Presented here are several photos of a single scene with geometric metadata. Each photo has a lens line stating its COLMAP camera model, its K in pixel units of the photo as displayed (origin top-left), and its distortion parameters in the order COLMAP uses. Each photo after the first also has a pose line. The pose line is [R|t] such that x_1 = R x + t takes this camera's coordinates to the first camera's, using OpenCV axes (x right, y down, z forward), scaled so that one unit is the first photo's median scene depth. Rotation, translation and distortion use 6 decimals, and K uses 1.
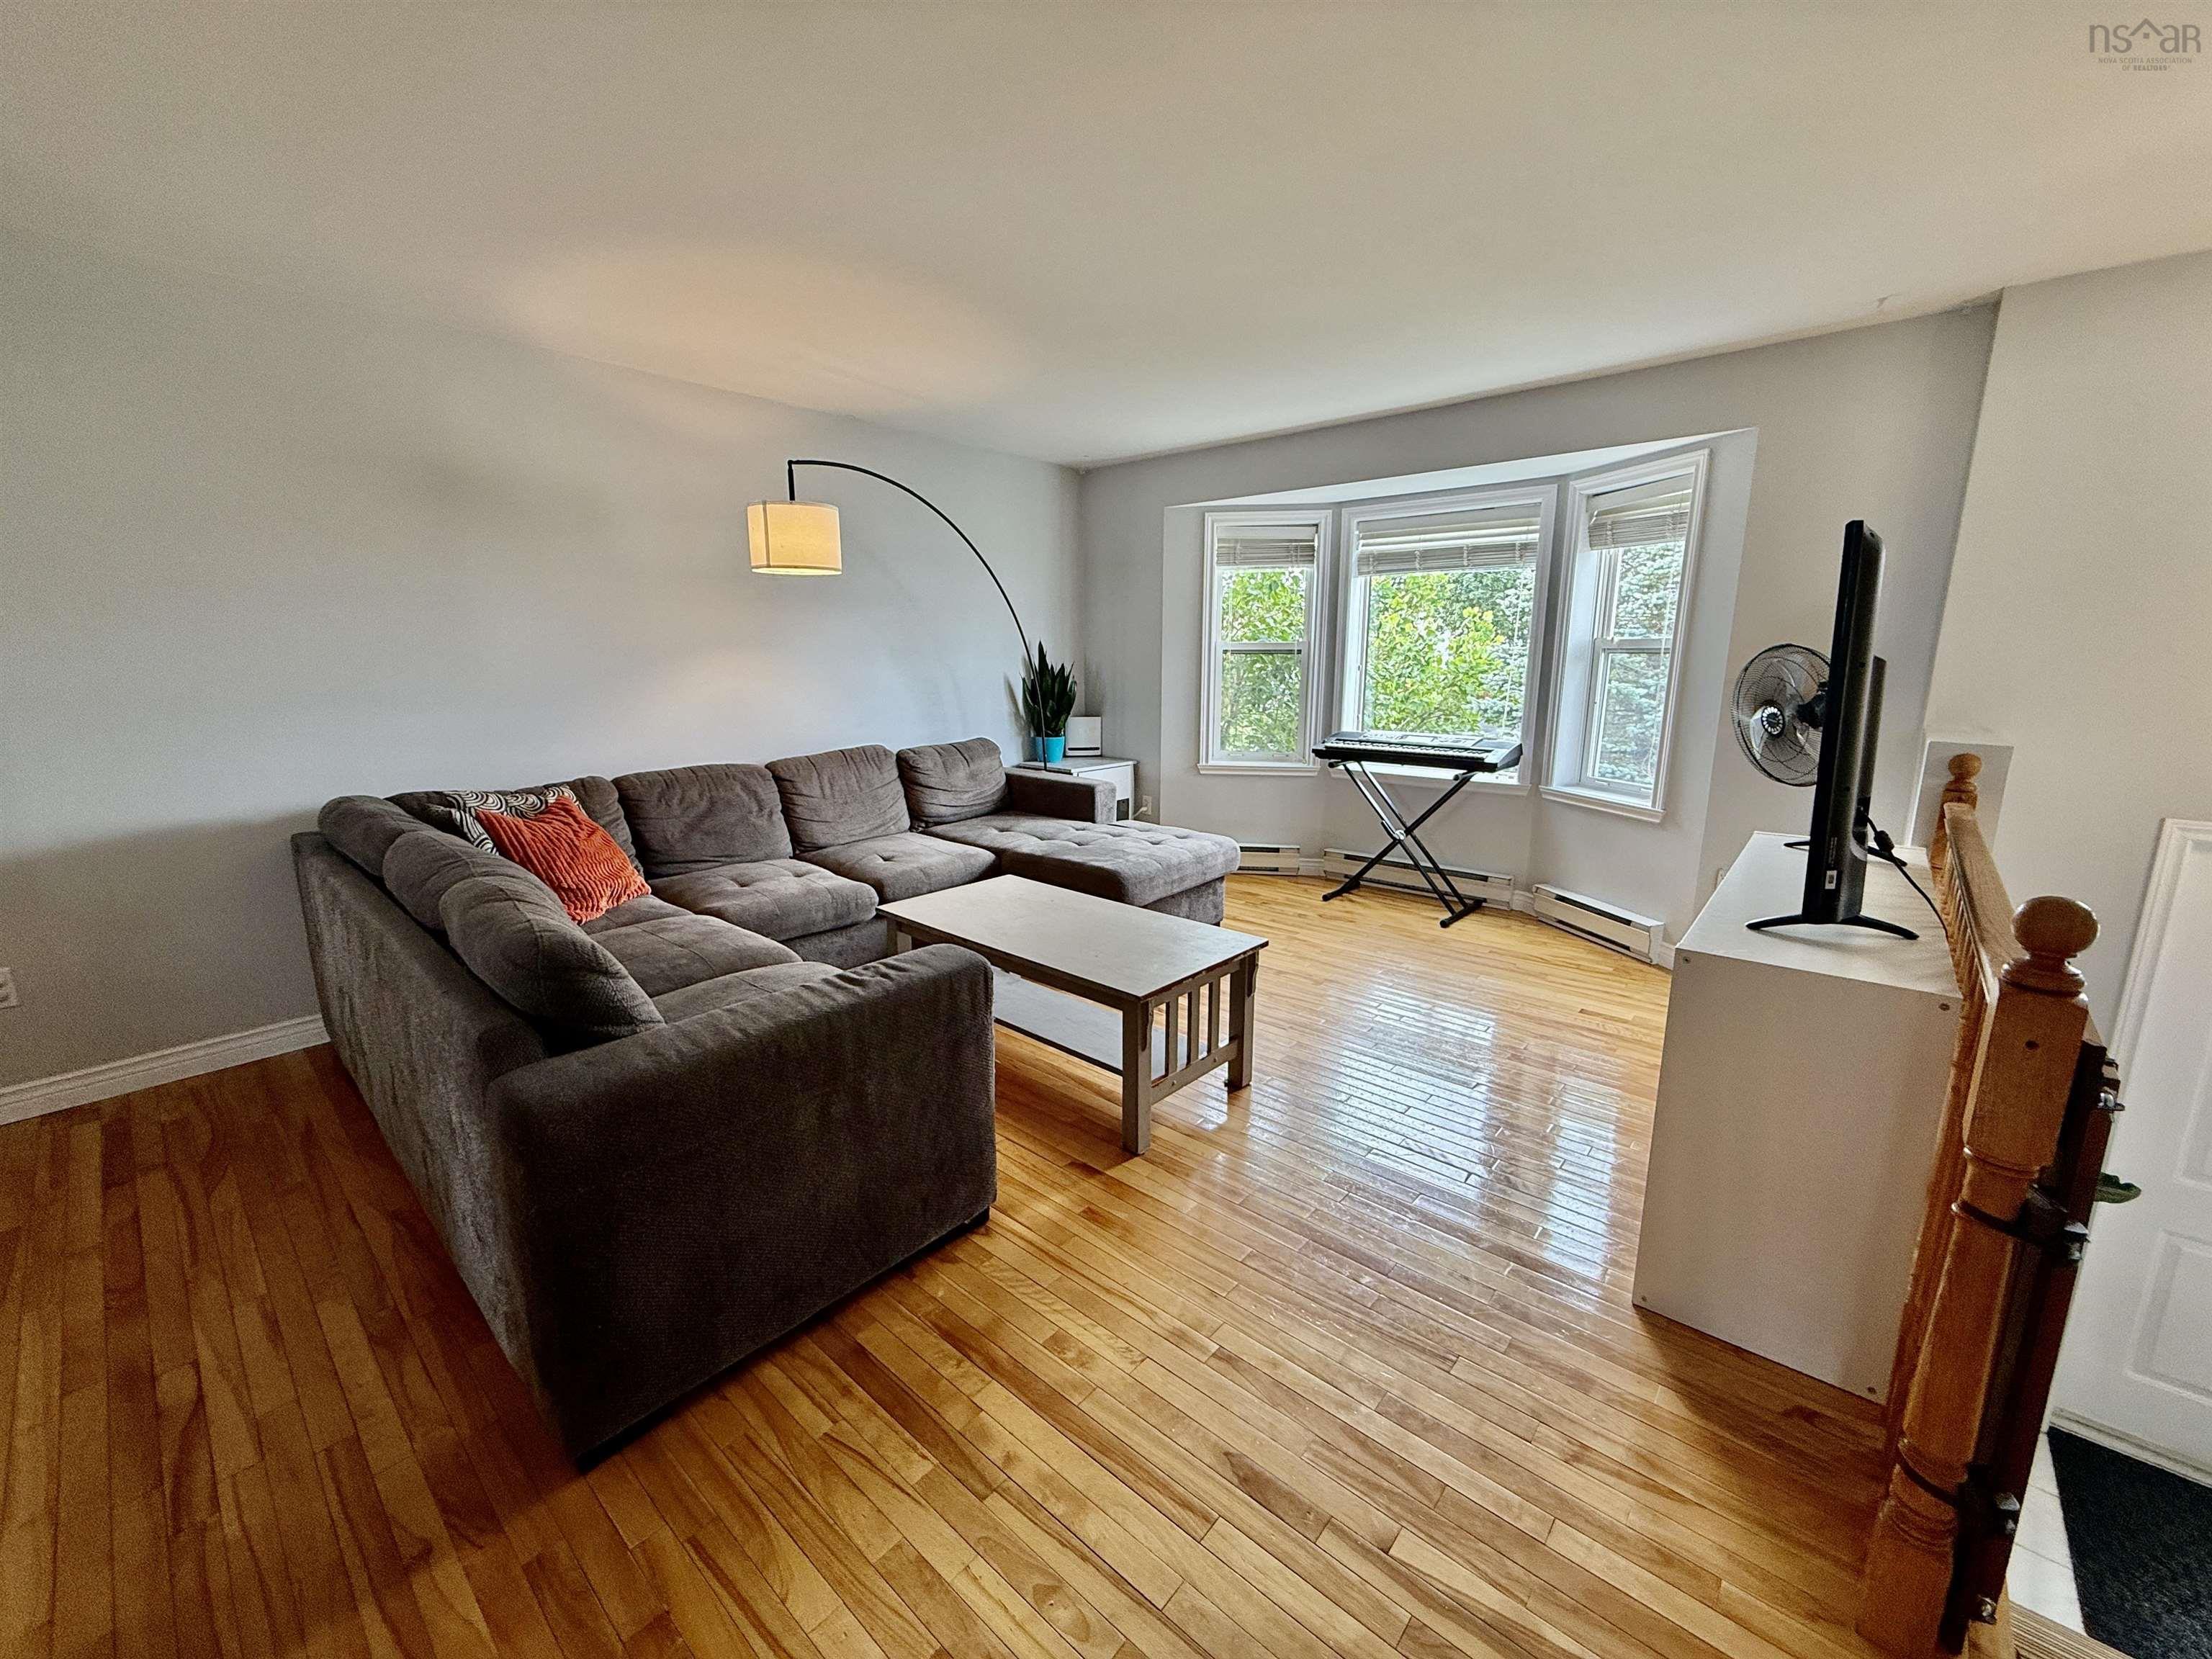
lens RADIAL K [[879.4, 0, 1084.0], [0, 879.4, 819.7], [0, 0, 1]] dist [-0.001516, -0.000243]
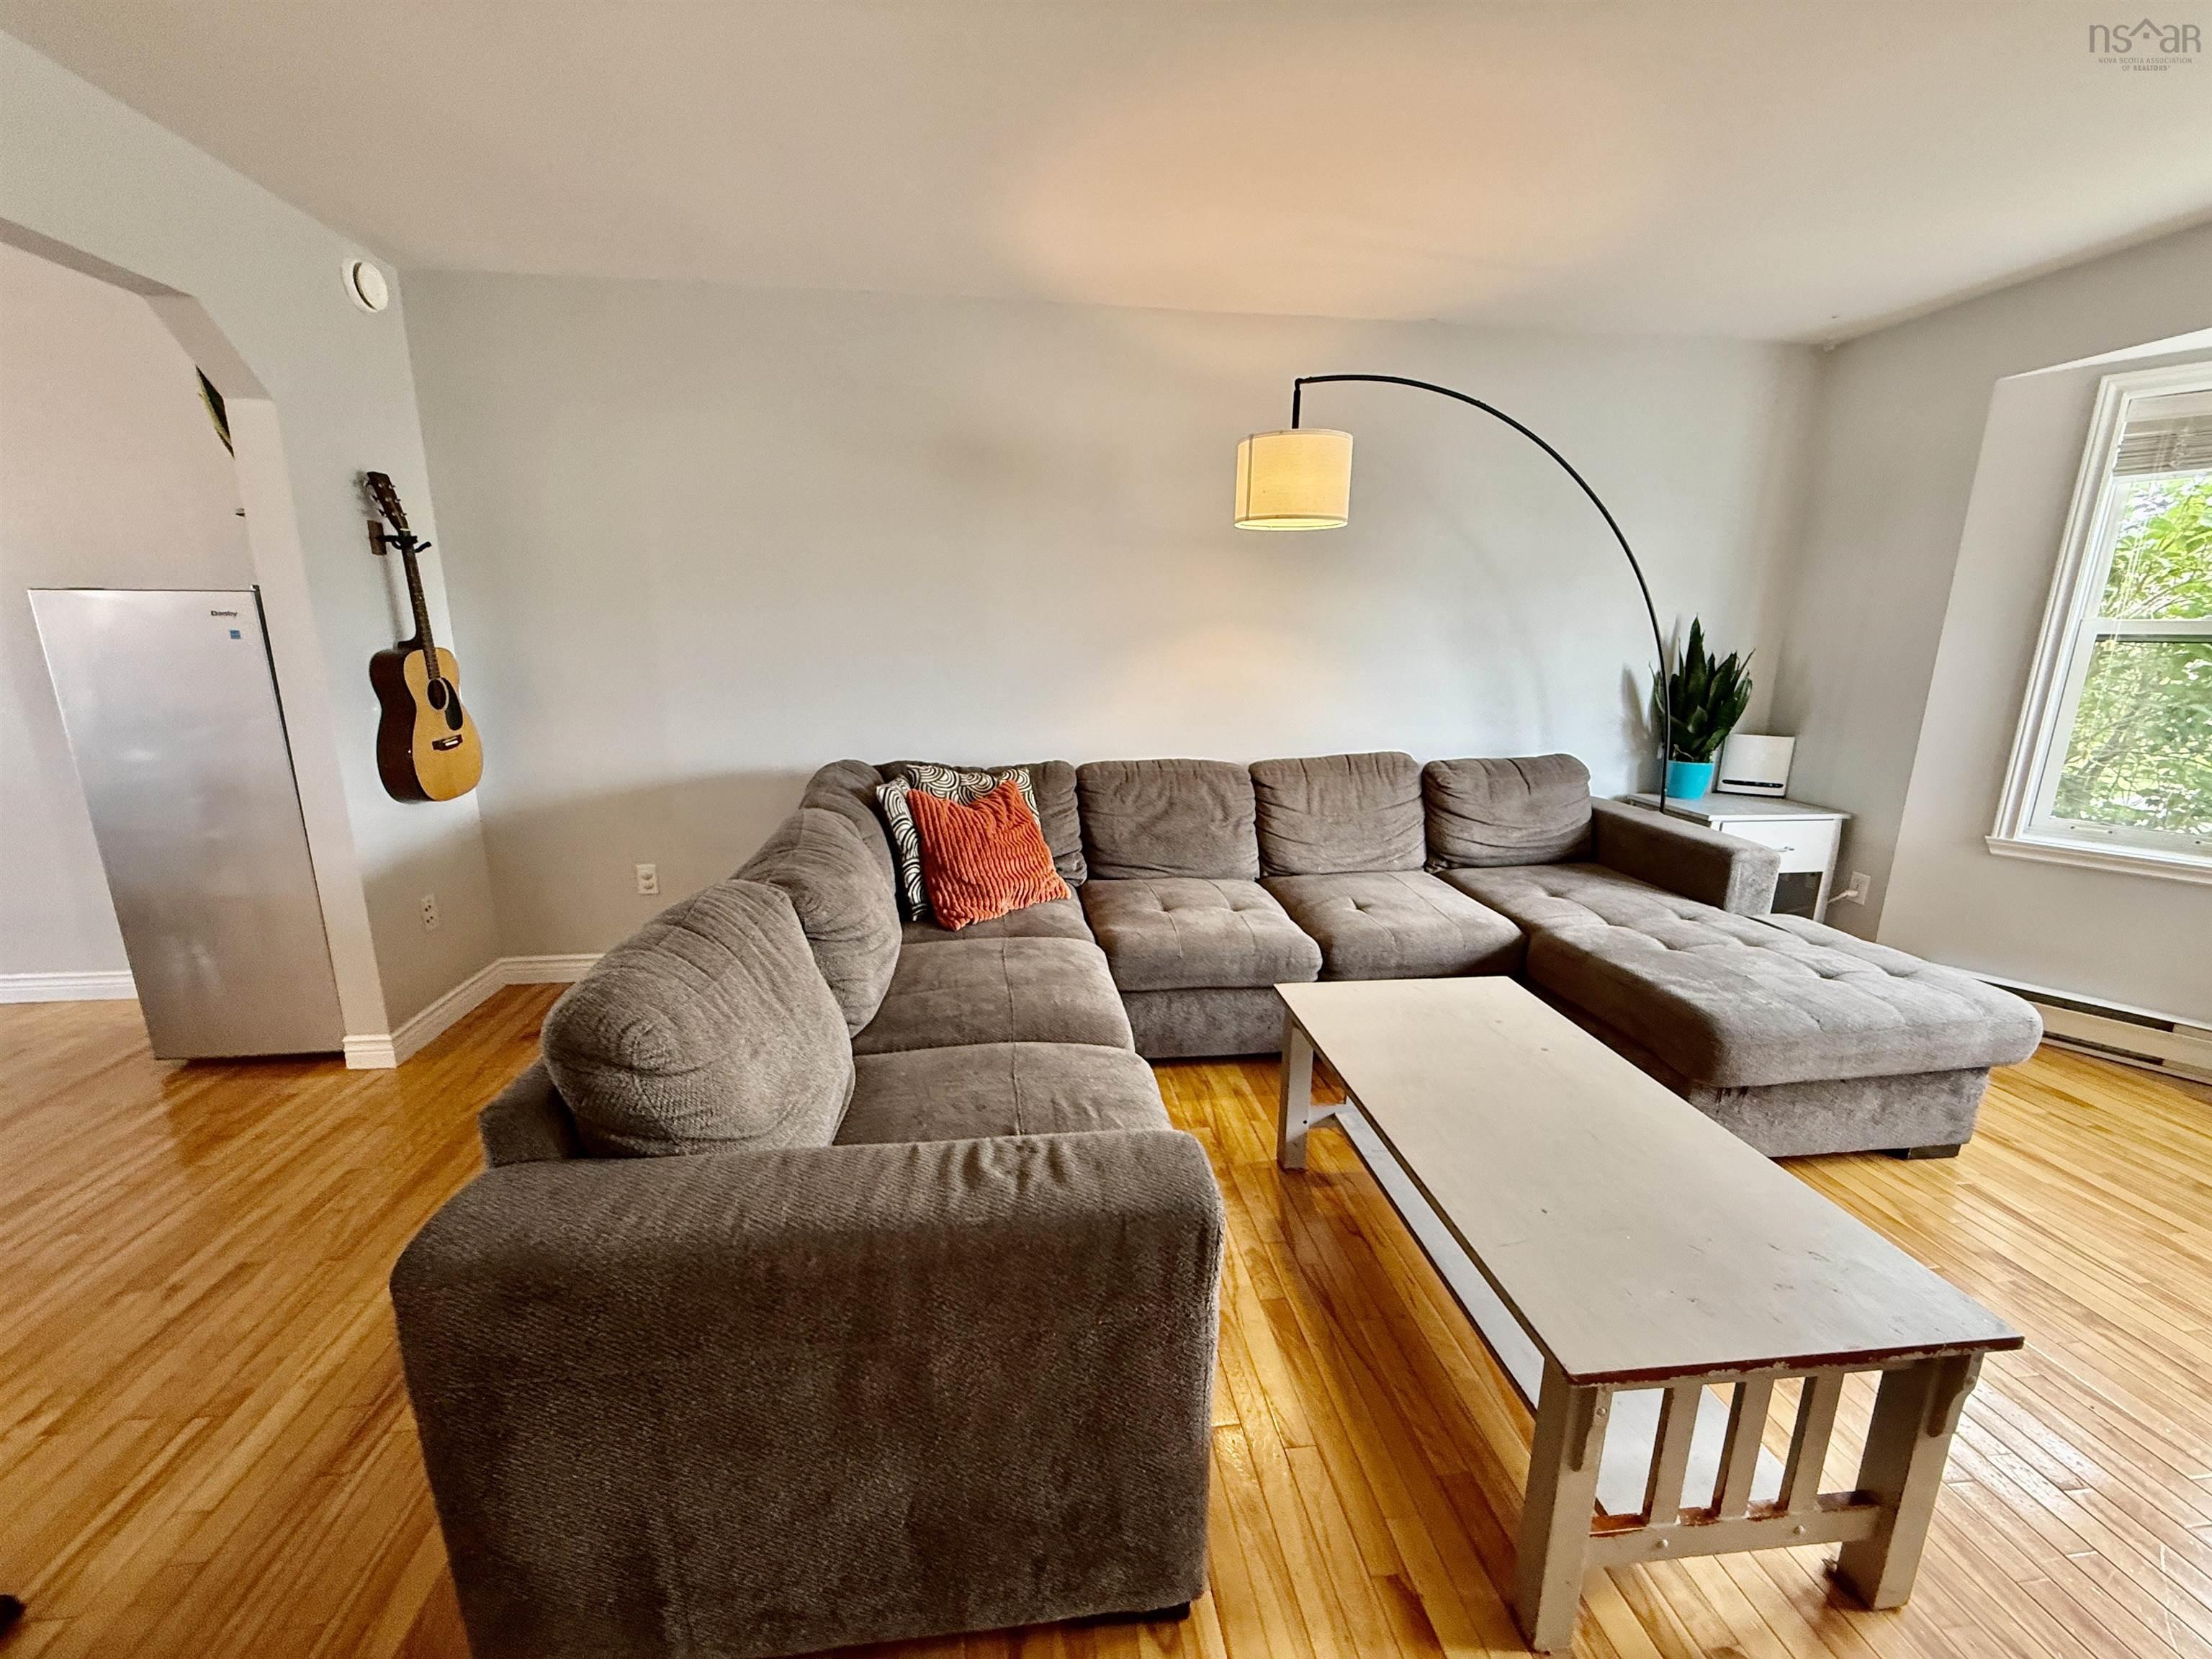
lens RADIAL K [[879.4, 0, 1096.6], [0, 879.4, 829.9], [0, 0, 1]] dist [-0.001516, -0.000243]
pose [[0.758333, 0.152676, -0.633736, 0.070151], [-0.131534, 0.988027, 0.080634, -0.050482], [0.638459, 0.022210, 0.769335, 0.268045]]
